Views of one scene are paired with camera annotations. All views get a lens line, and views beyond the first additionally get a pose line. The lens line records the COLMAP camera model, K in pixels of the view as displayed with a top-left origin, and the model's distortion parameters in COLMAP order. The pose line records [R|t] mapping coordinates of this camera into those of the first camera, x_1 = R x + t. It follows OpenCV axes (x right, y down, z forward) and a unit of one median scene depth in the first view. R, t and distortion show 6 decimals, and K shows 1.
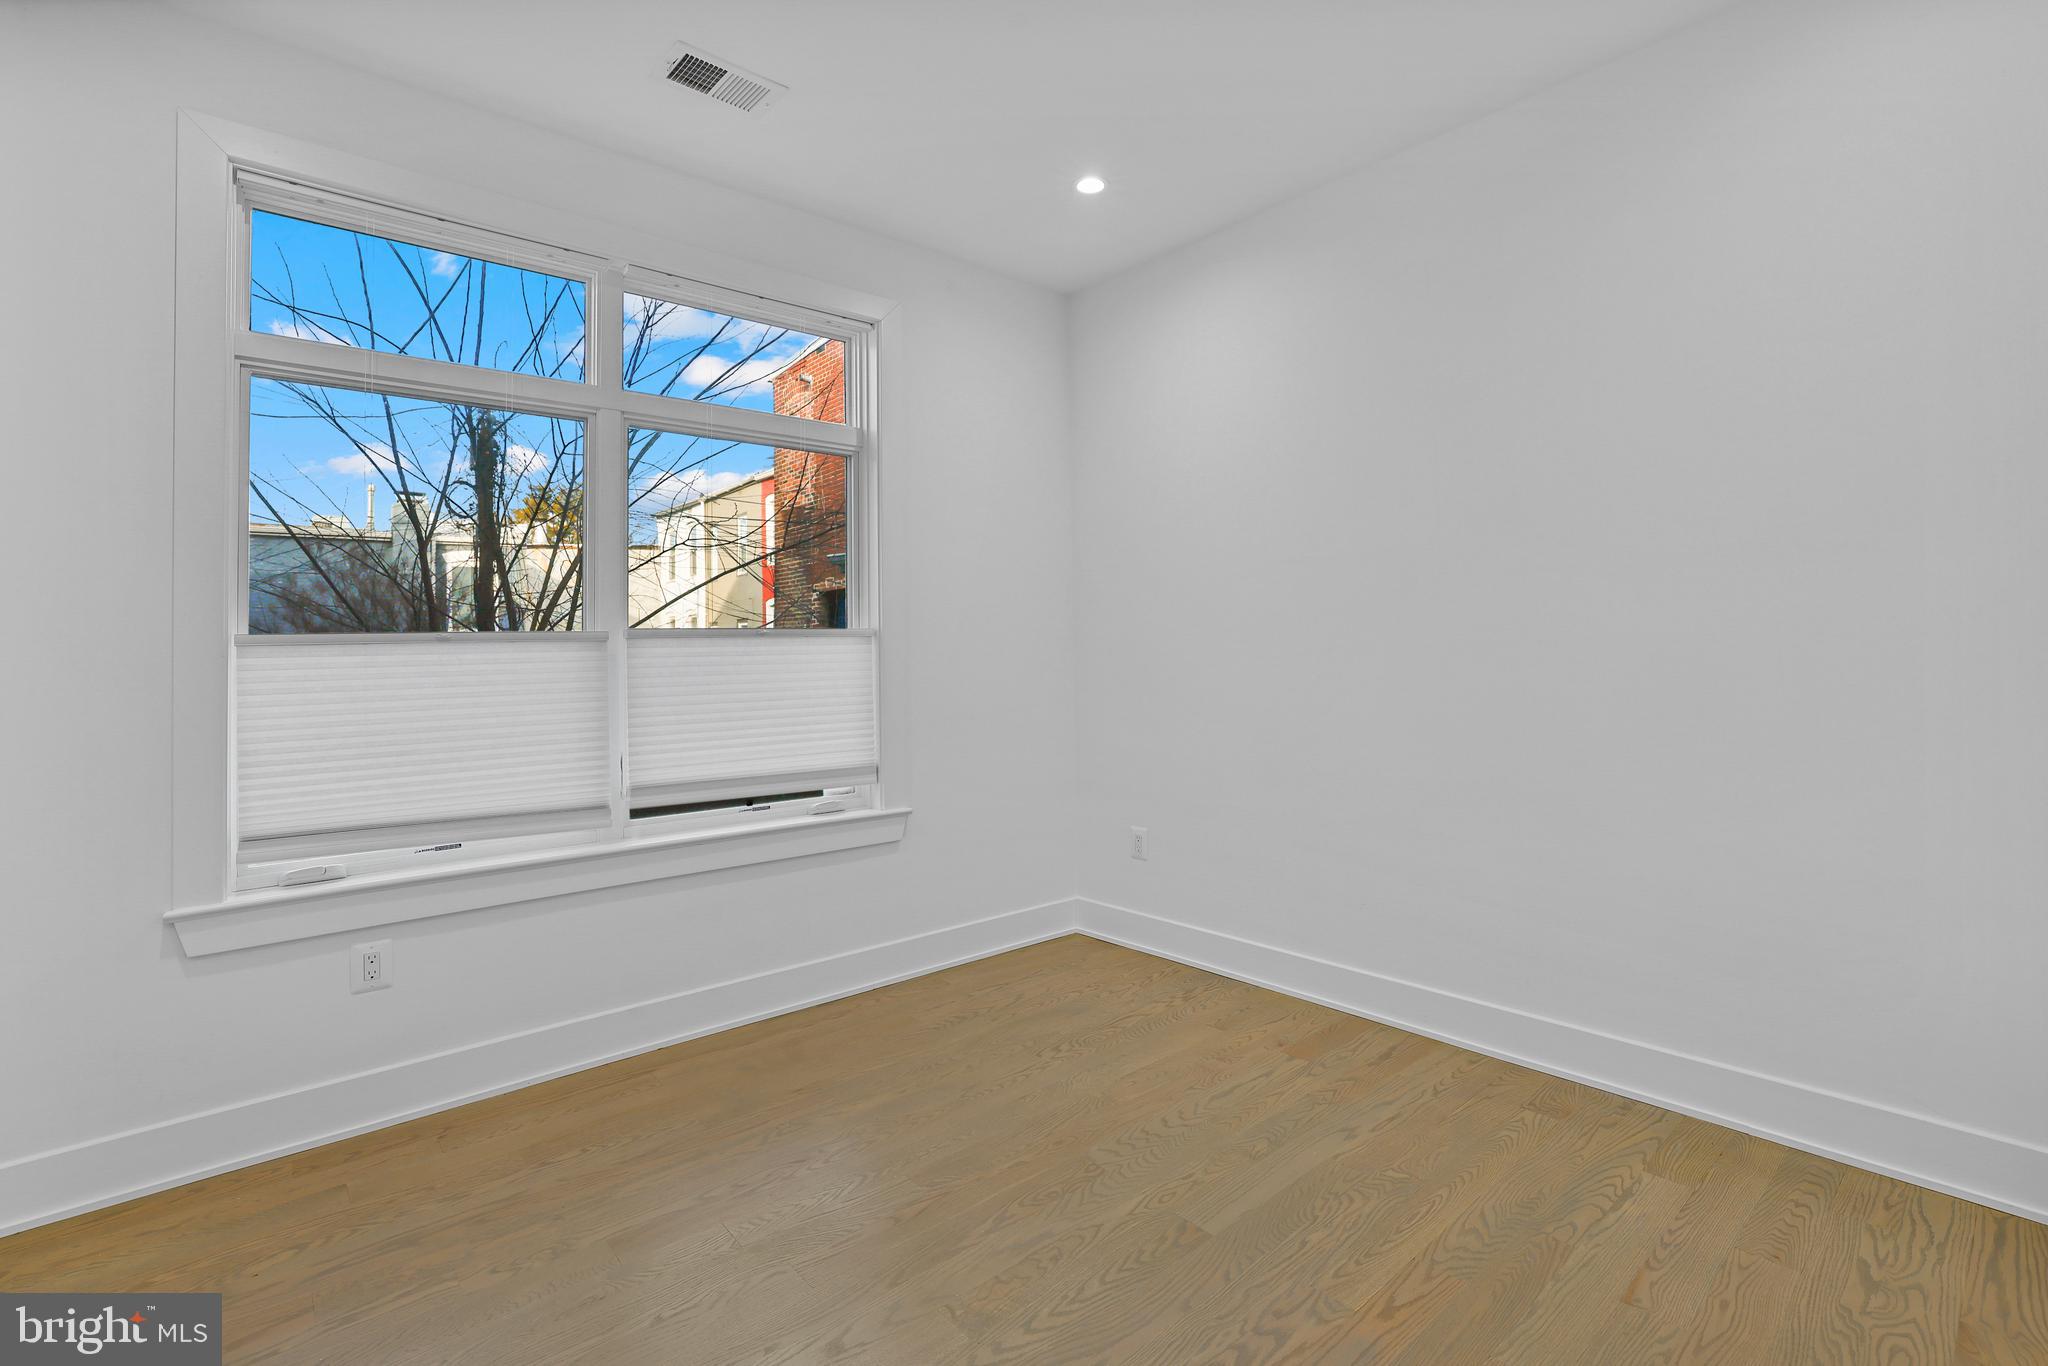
lens RADIAL K [[918.2, 0, 1042.8], [0, 918.2, 631.4], [0, 0, 1]] dist [-0.022878, 0.001092]
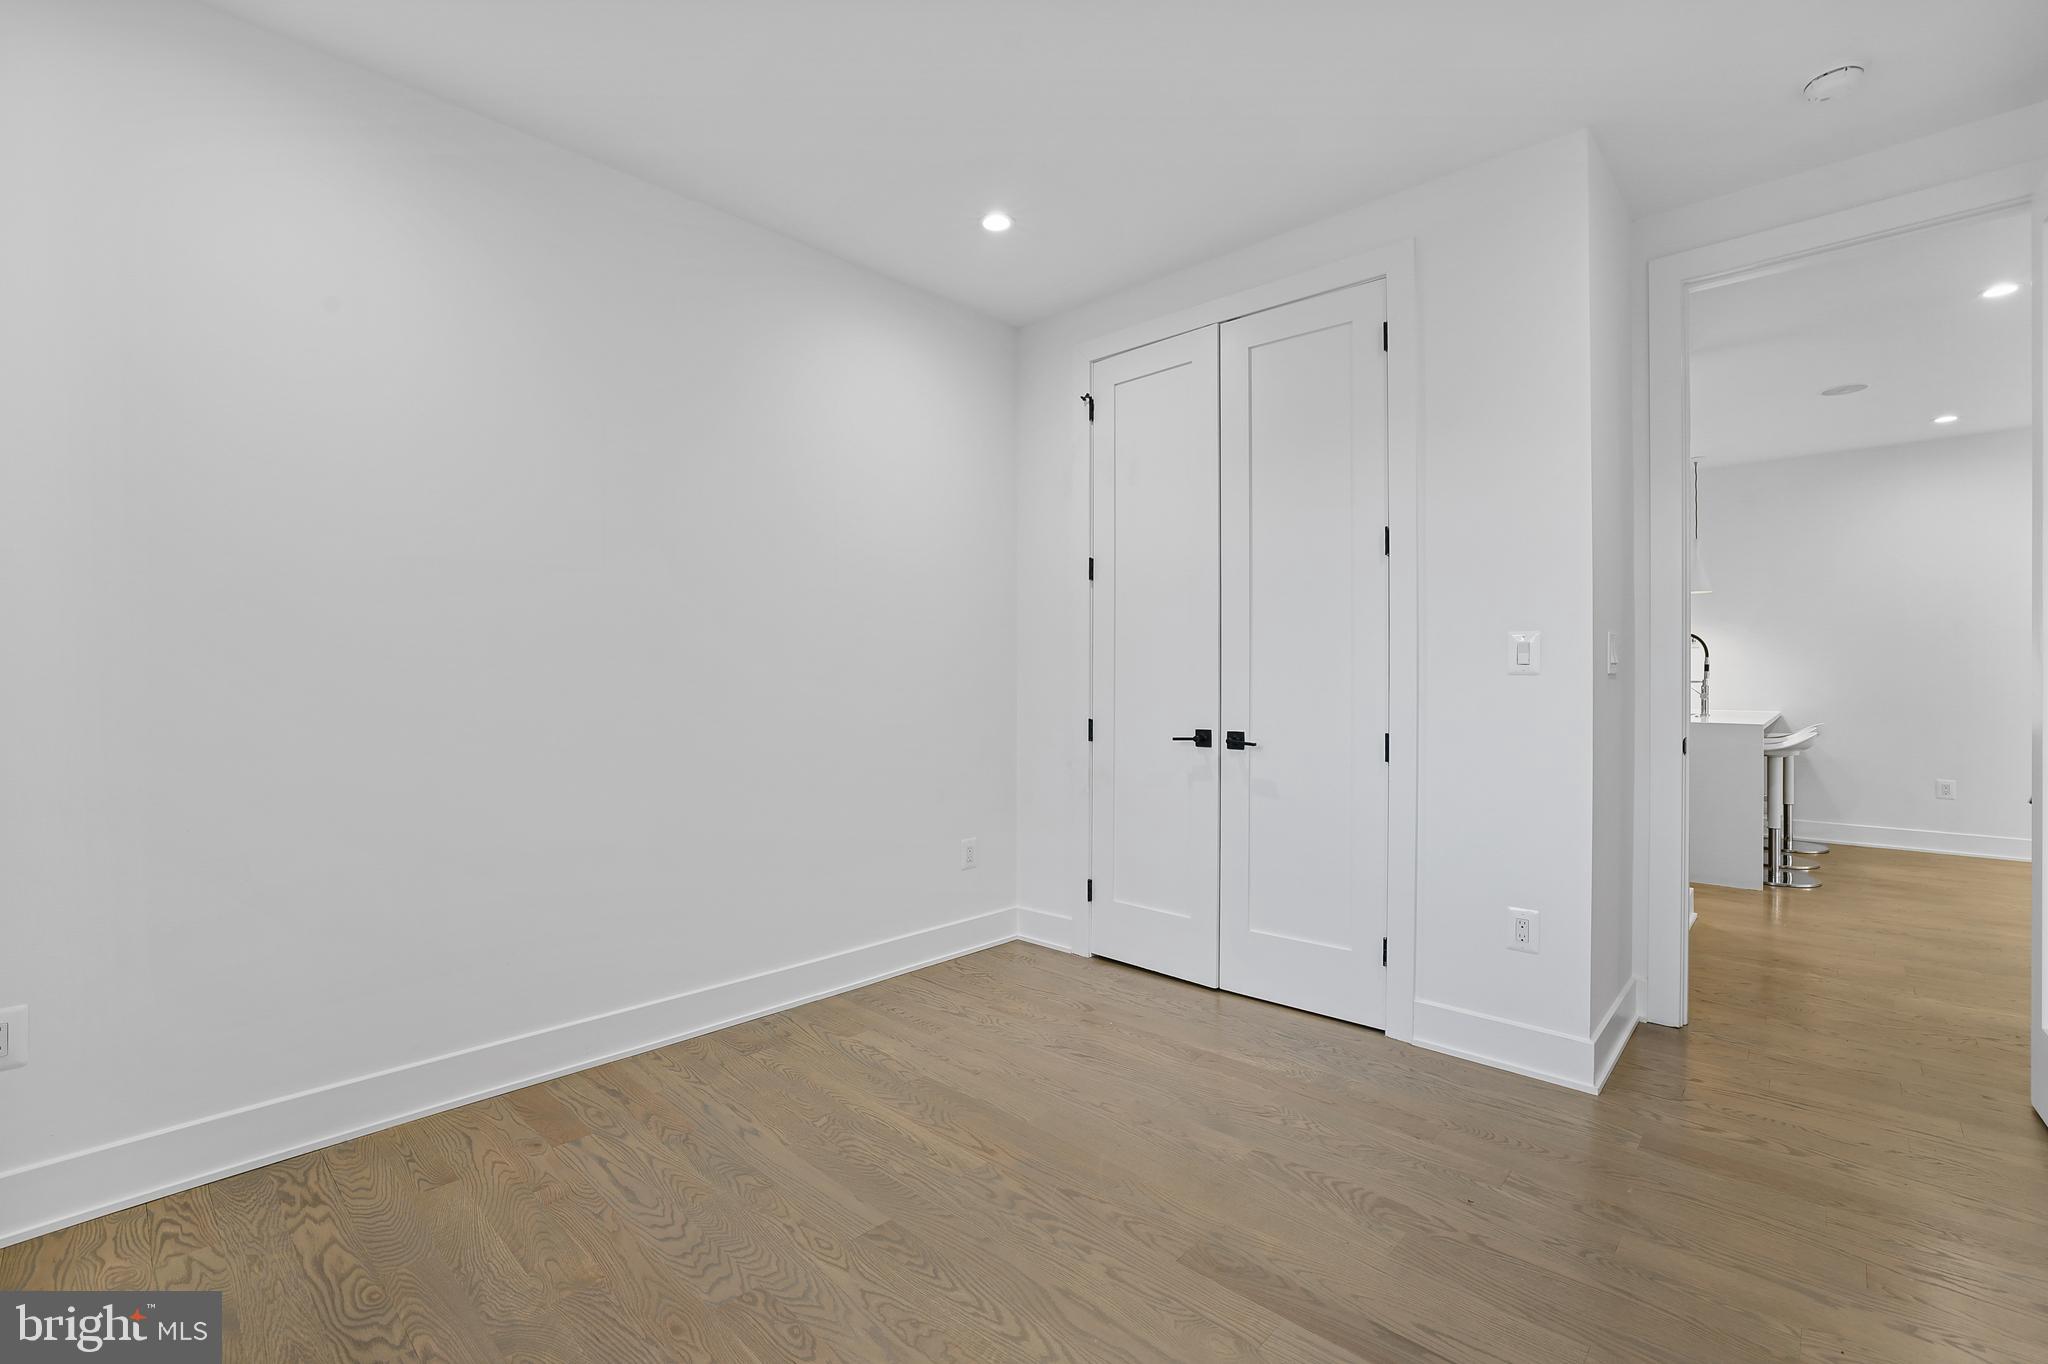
lens RADIAL K [[889.7, 0, 1017.9], [0, 889.7, 673.4], [0, 0, 1]] dist [-0.049111, 0.015309]
pose [[-0.090424, 0.019336, 0.995716, -0.690693], [-0.027640, 0.999378, -0.021917, 0.030668], [-0.995520, -0.029504, -0.089834, 0.766379]]
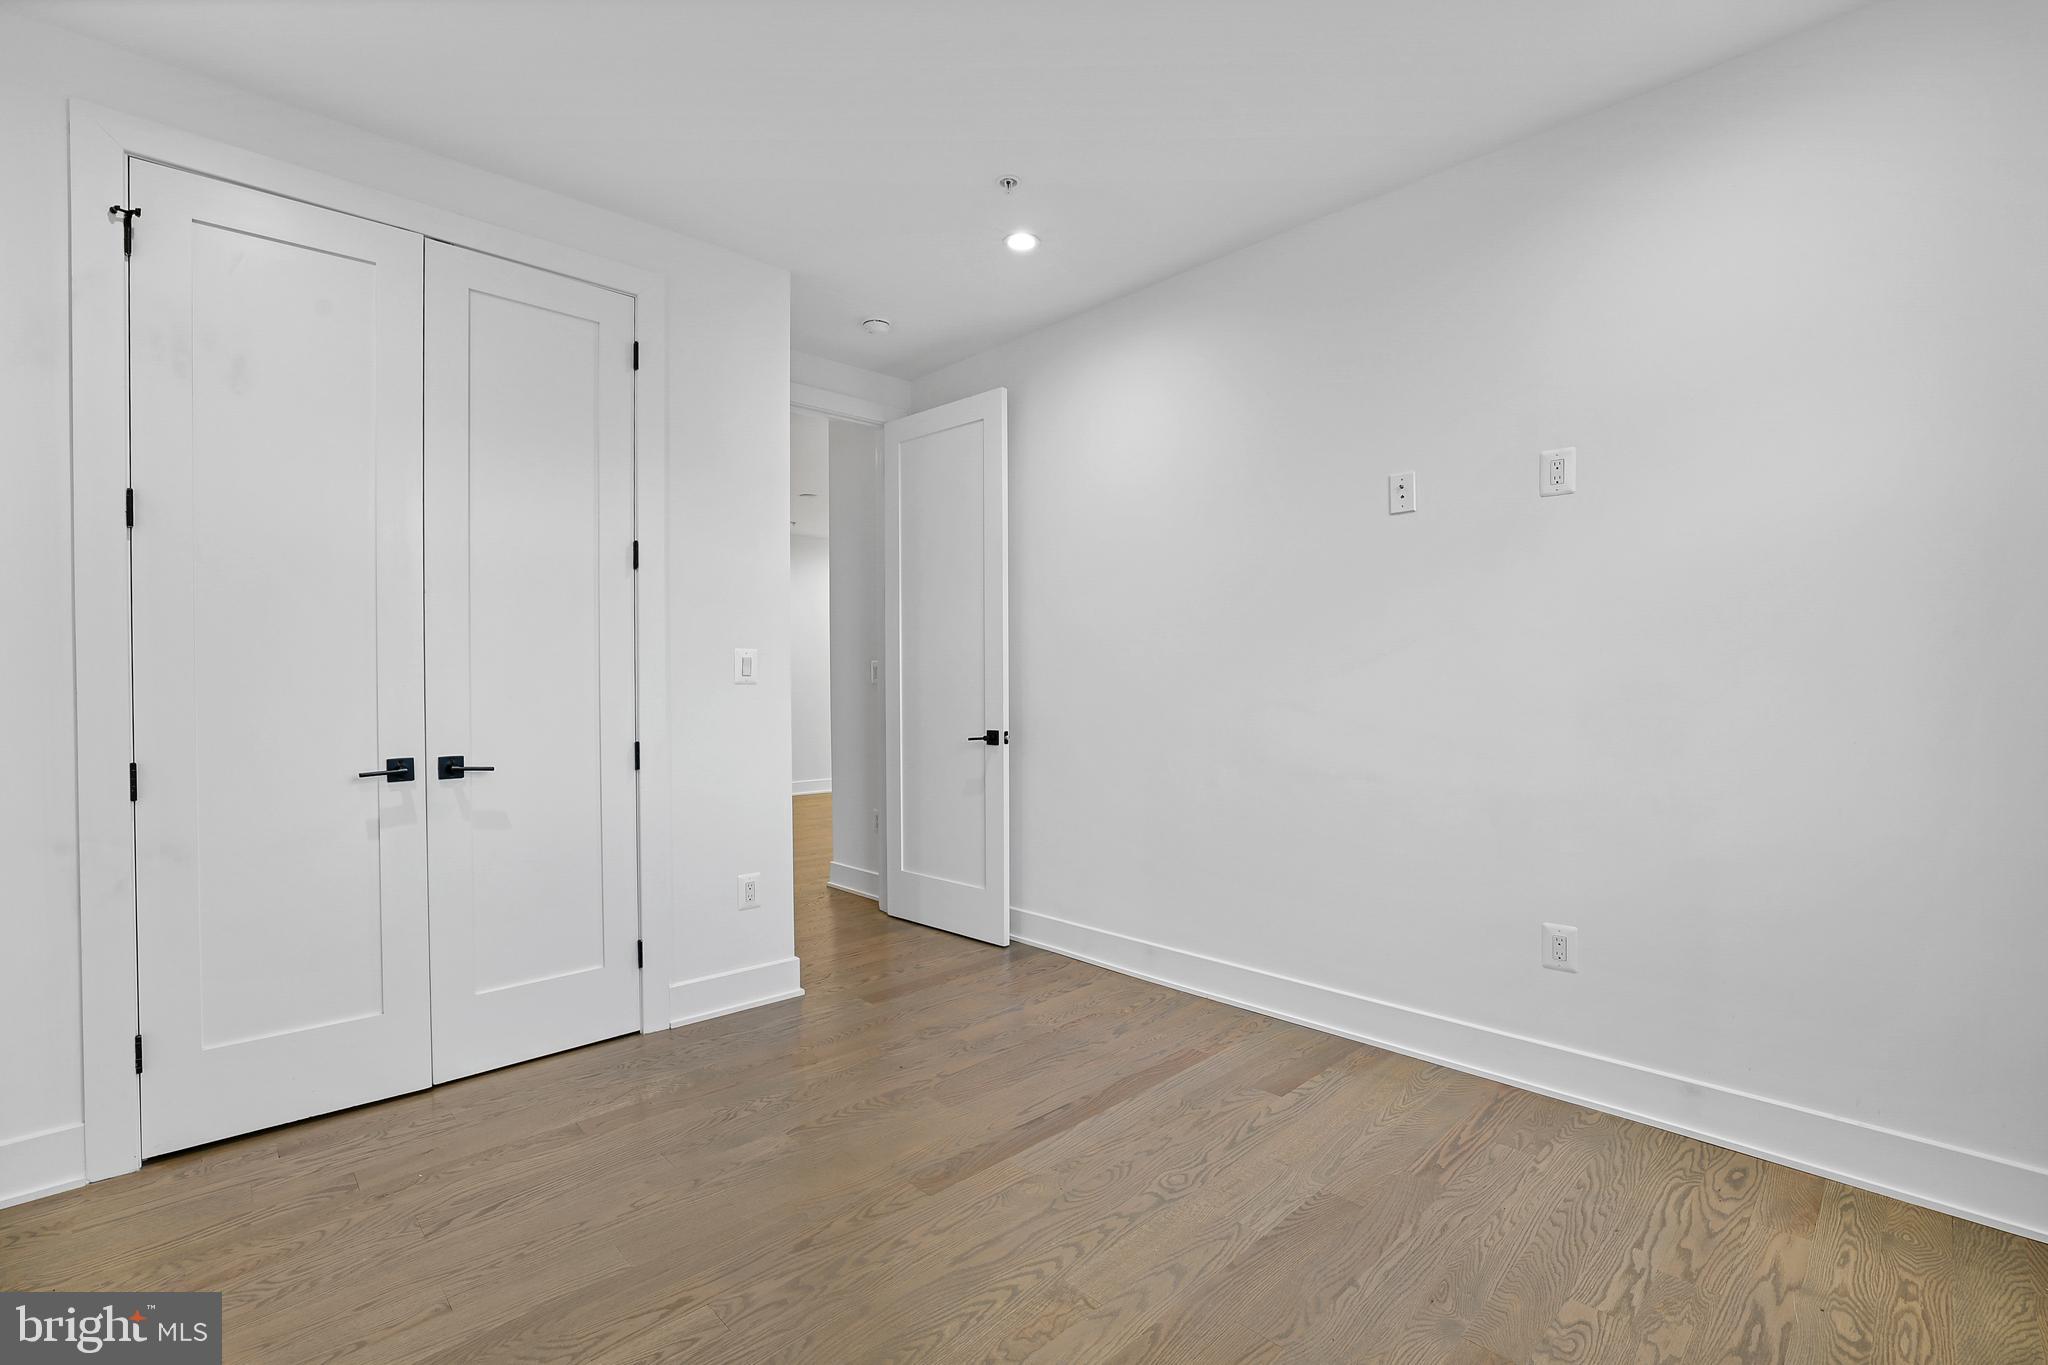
lens RADIAL K [[898.4, 0, 1007.4], [0, 898.4, 689.0], [0, 0, 1]] dist [-0.049406, 0.015877]
pose [[-0.999339, 0.024738, -0.026625, 0.001700], [0.025308, 0.999453, -0.021292, 0.038446], [0.026083, -0.021952, -0.999419, 1.443339]]
